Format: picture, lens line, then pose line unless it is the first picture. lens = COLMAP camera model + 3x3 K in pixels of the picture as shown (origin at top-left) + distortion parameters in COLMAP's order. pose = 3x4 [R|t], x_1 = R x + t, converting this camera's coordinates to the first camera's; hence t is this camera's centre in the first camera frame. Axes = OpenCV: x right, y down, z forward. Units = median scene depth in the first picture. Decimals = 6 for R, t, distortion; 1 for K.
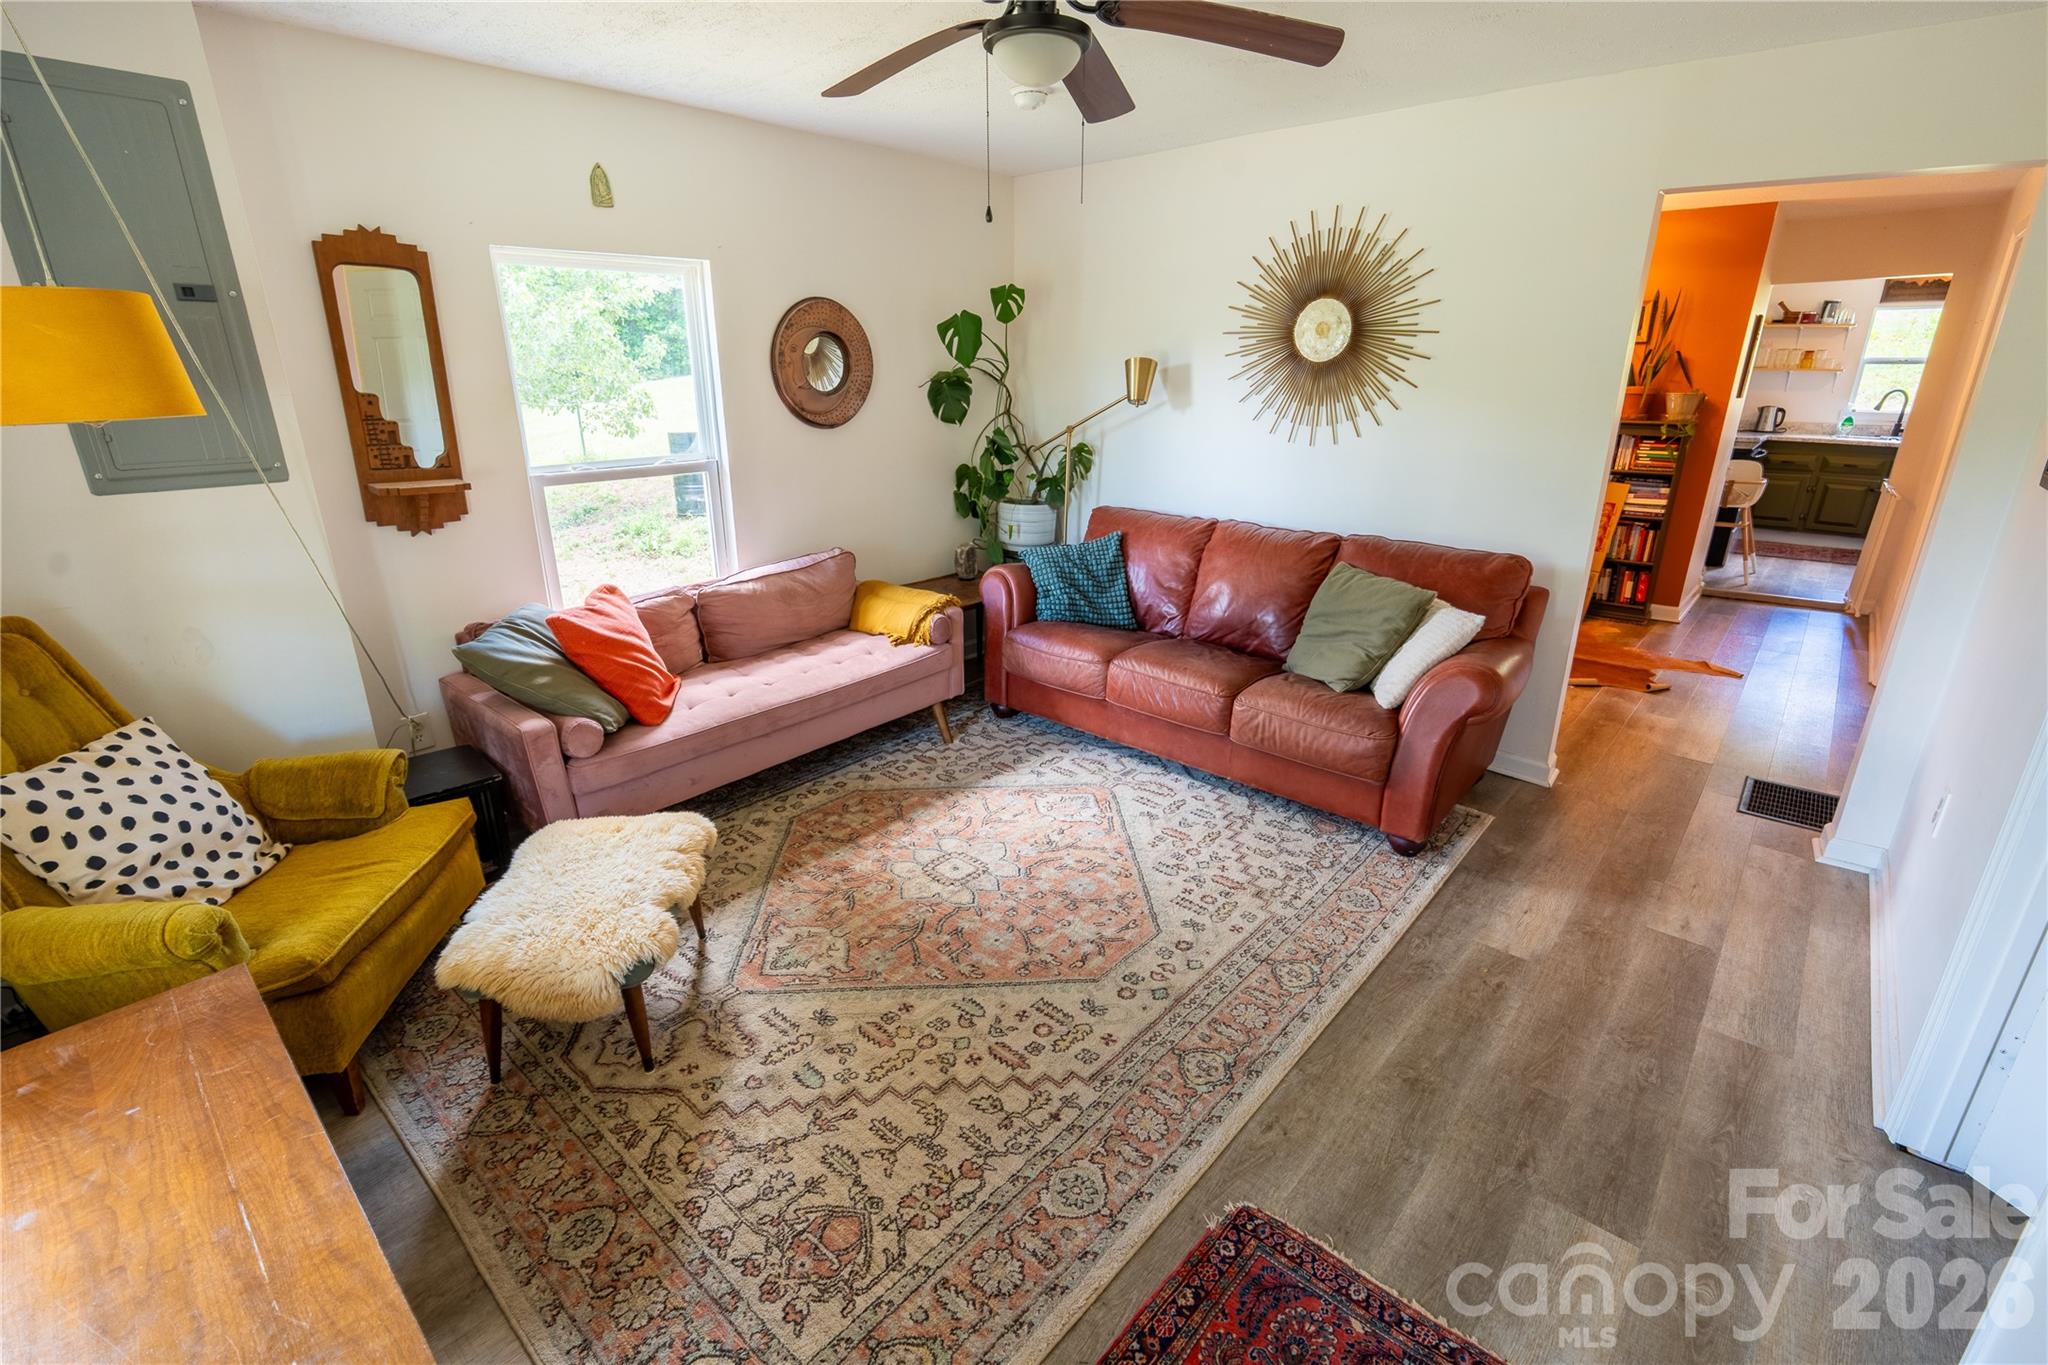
lens RADIAL K [[910.1, 0, 1026.9], [0, 910.1, 686.2], [0, 0, 1]] dist [-0.011135, -0.000059]
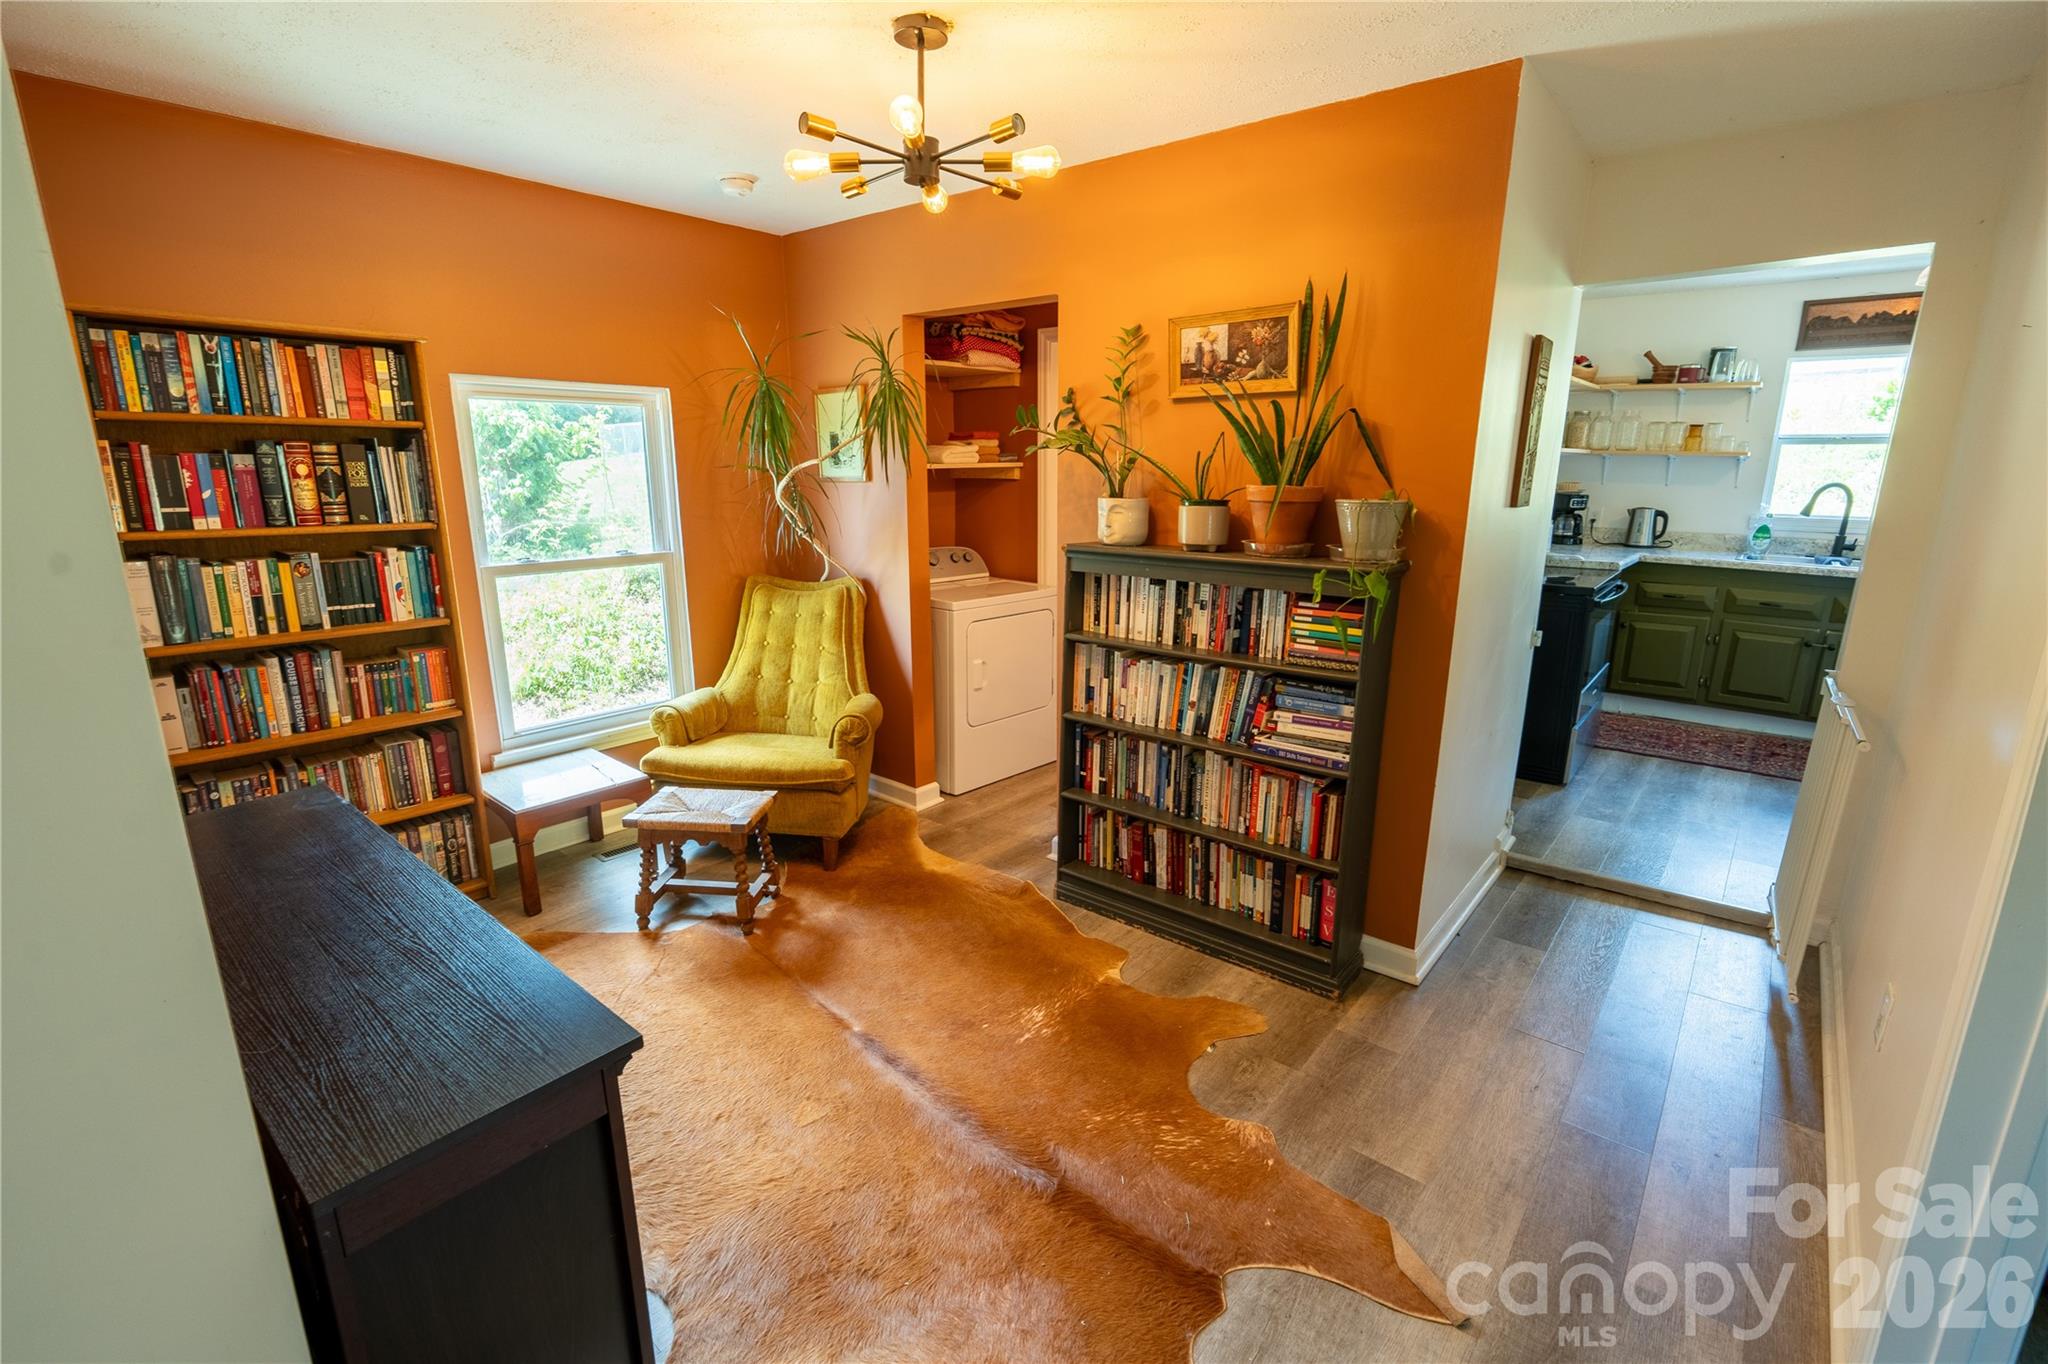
lens RADIAL K [[910.1, 0, 1026.9], [0, 910.1, 685.7], [0, 0, 1]] dist [-0.011135, -0.000059]
pose [[0.999608, -0.009761, 0.026240, 0.399871], [0.012170, 0.995564, -0.093291, -0.141302], [-0.025213, 0.093574, 0.995293, 0.415169]]
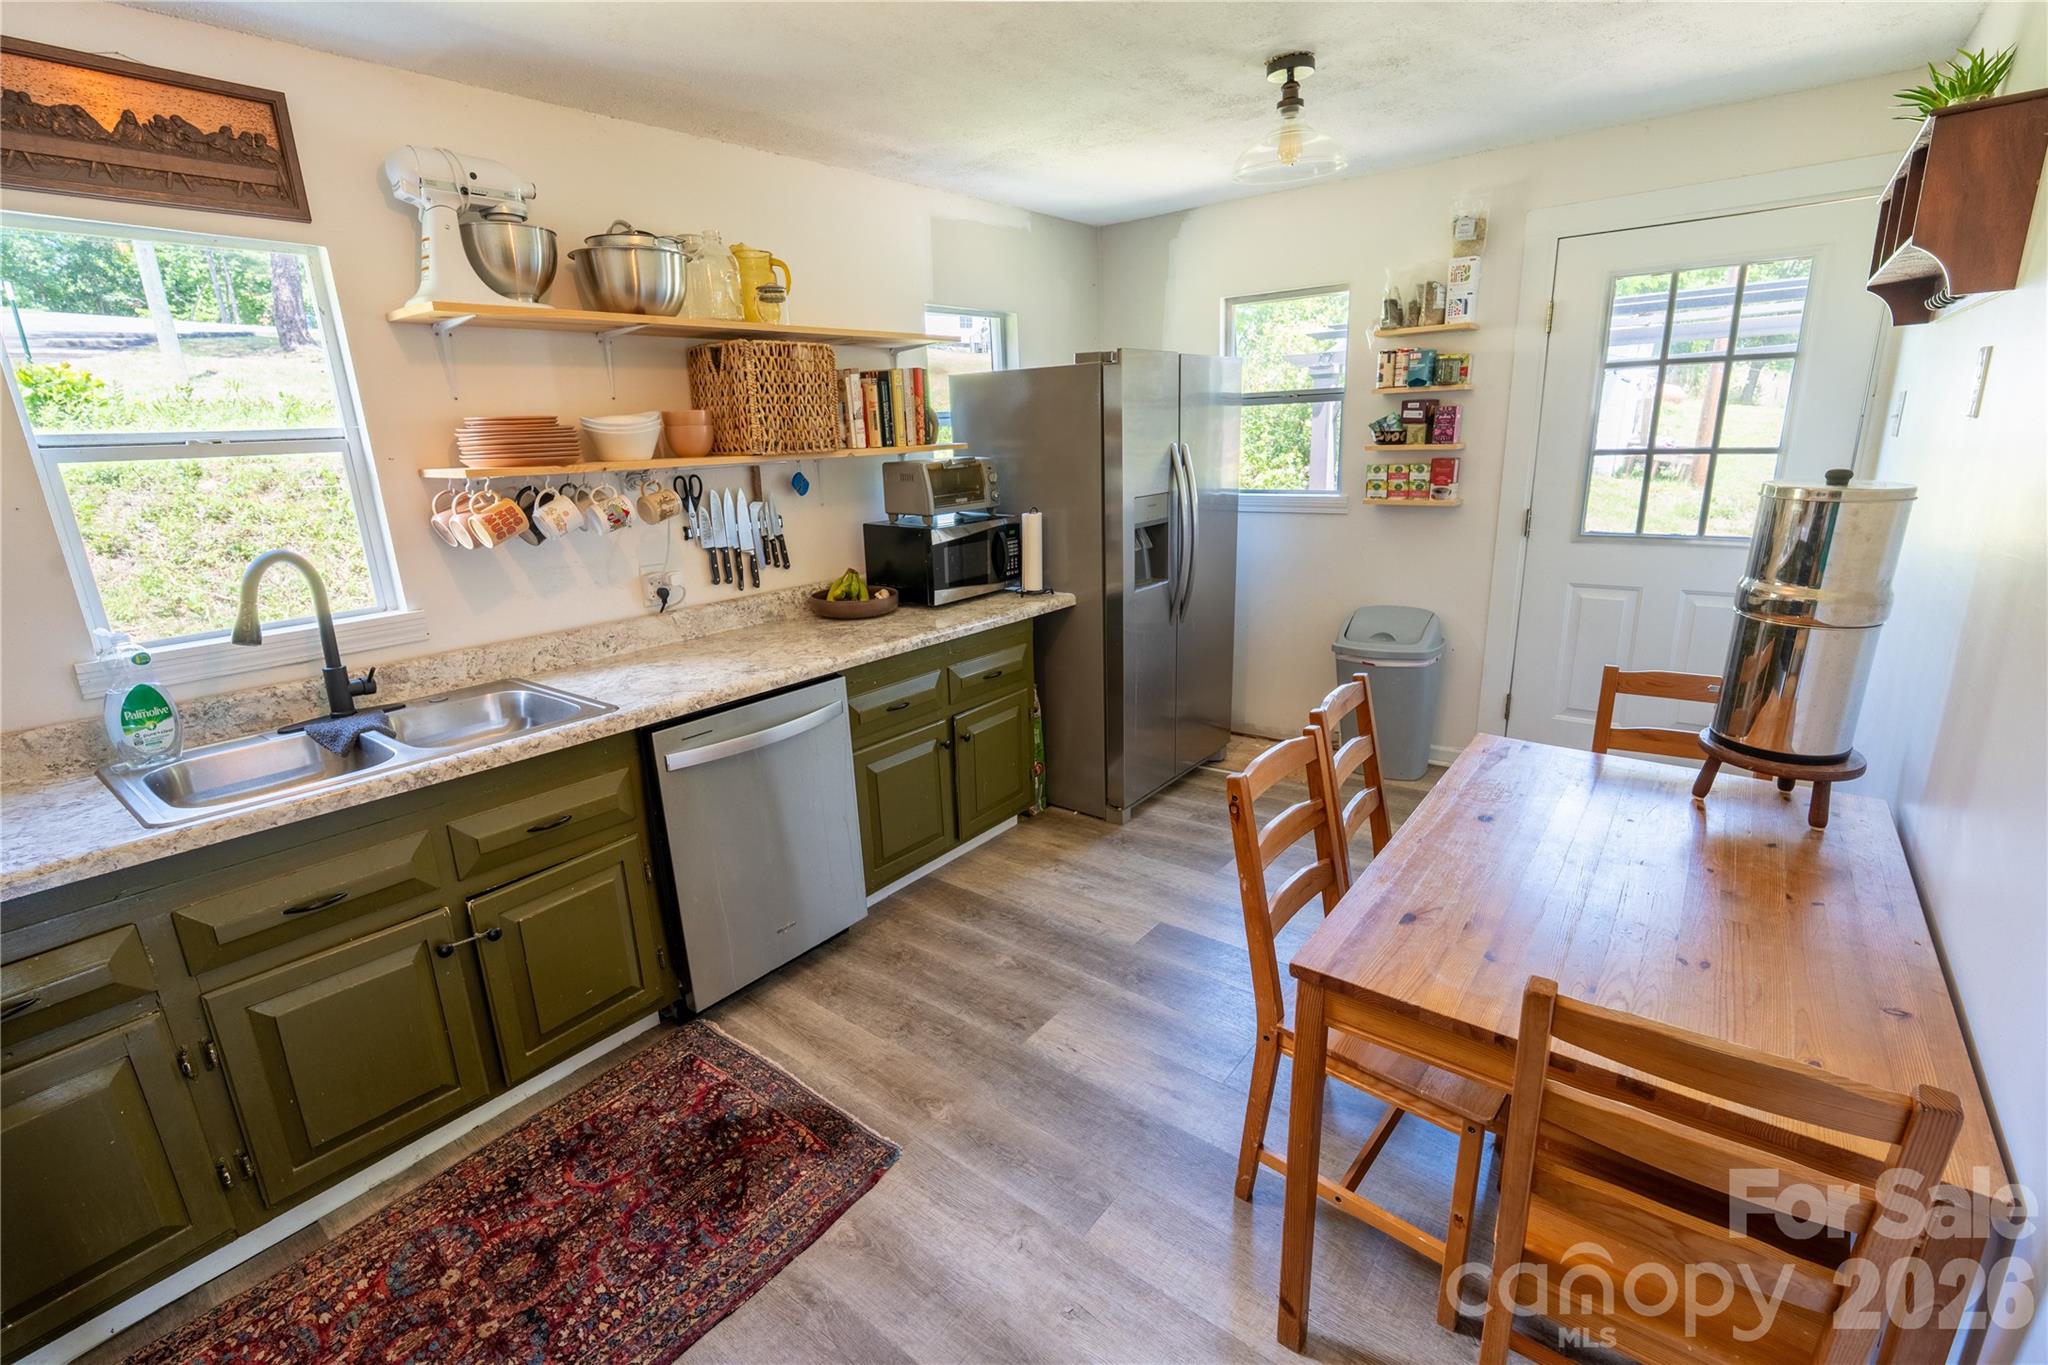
lens RADIAL K [[910.1, 0, 1026.9], [0, 910.1, 686.2], [0, 0, 1]] dist [-0.011135, -0.000059]
pose [[-0.060554, -0.273724, 0.959900, 0.718604], [0.362006, 0.890169, 0.276676, -0.294256], [-0.930207, 0.364244, 0.045186, 0.822524]]
